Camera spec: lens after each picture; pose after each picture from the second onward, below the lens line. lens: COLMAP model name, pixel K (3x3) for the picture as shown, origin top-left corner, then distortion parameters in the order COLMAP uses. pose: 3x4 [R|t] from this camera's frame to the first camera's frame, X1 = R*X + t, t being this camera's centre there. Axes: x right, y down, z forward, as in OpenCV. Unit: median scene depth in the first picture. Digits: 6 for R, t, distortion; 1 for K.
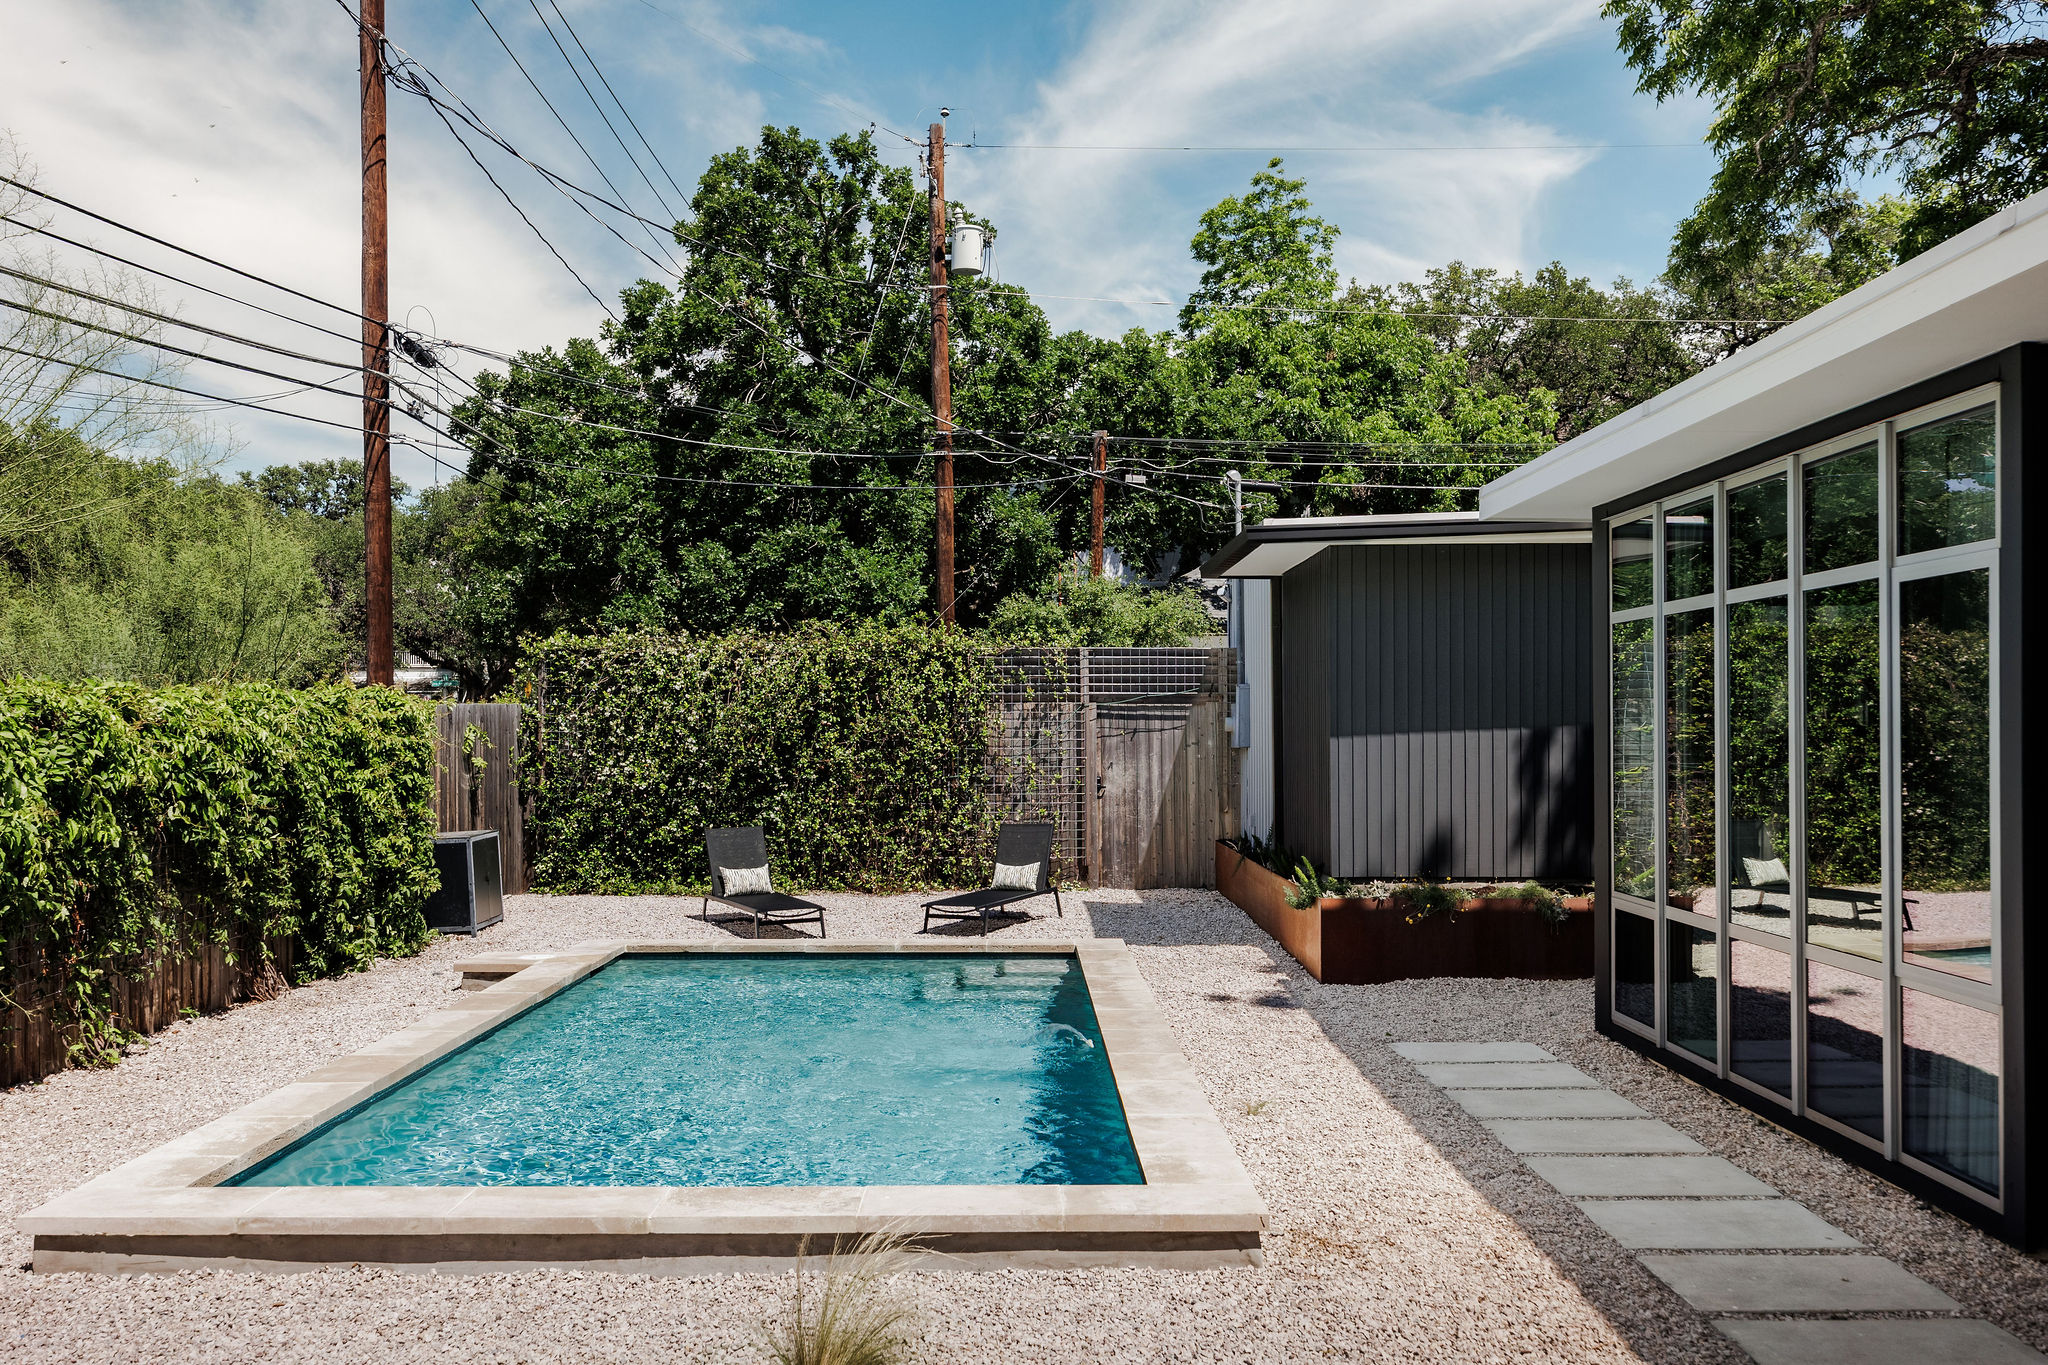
lens RADIAL K [[1748.9, 0, 1026.2], [0, 1748.9, 732.5], [0, 0, 1]] dist [0.000037, -0.000836]
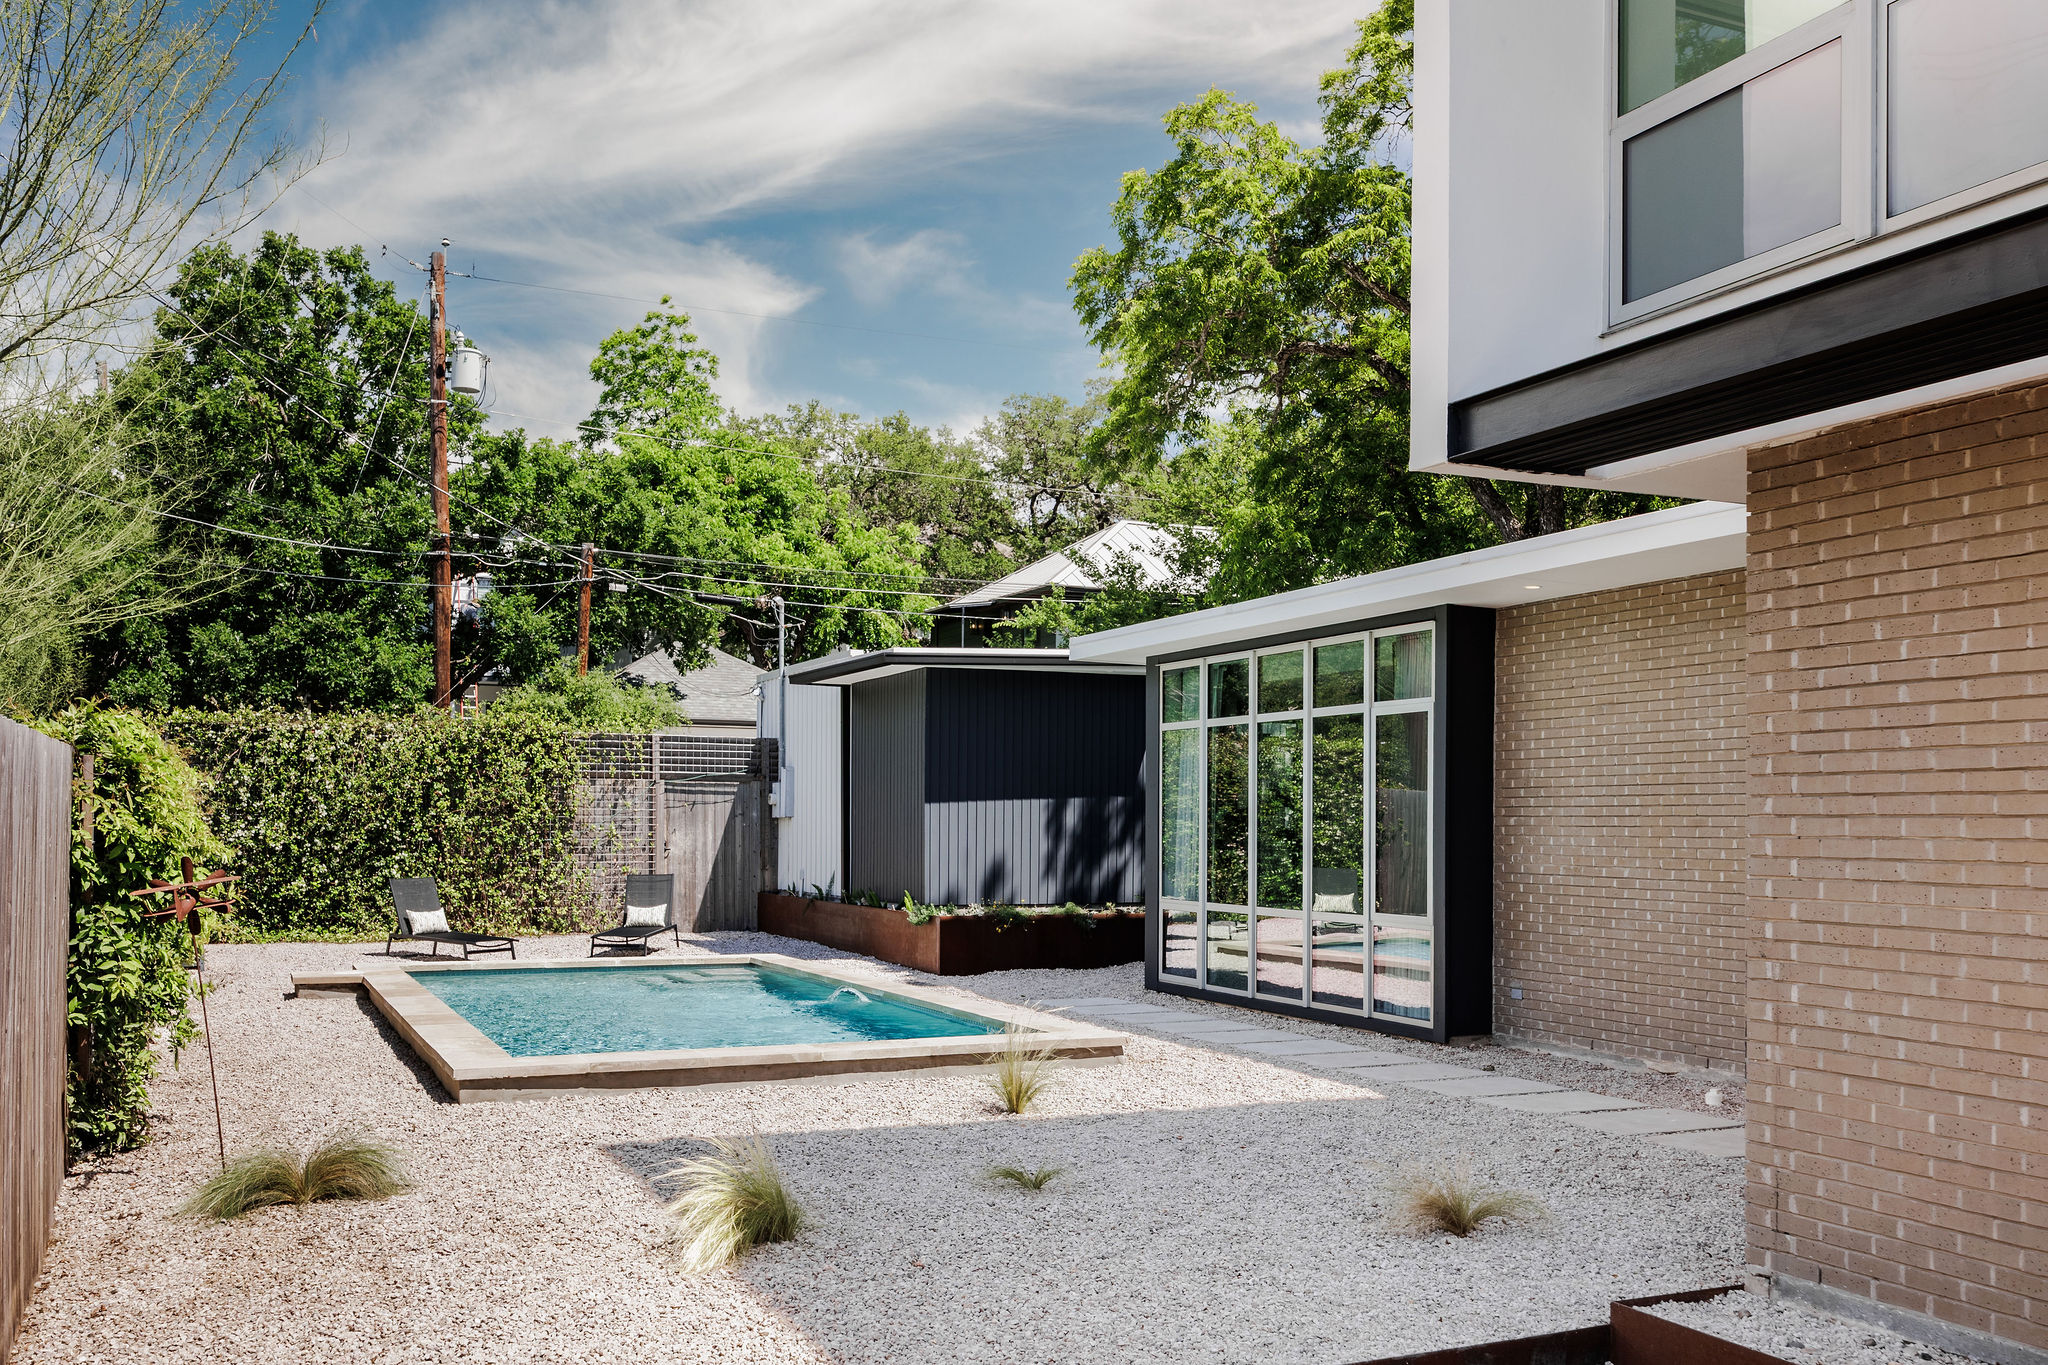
lens RADIAL K [[1767.6, 0, 1020.5], [0, 1767.6, 814.6], [0, 0, 1]] dist [0.009213, 0.005376]
pose [[0.911162, 0.009414, 0.411941, -0.242524], [-0.006807, 0.999946, -0.007794, 0.015161], [-0.411992, 0.004297, 0.911177, -0.226262]]
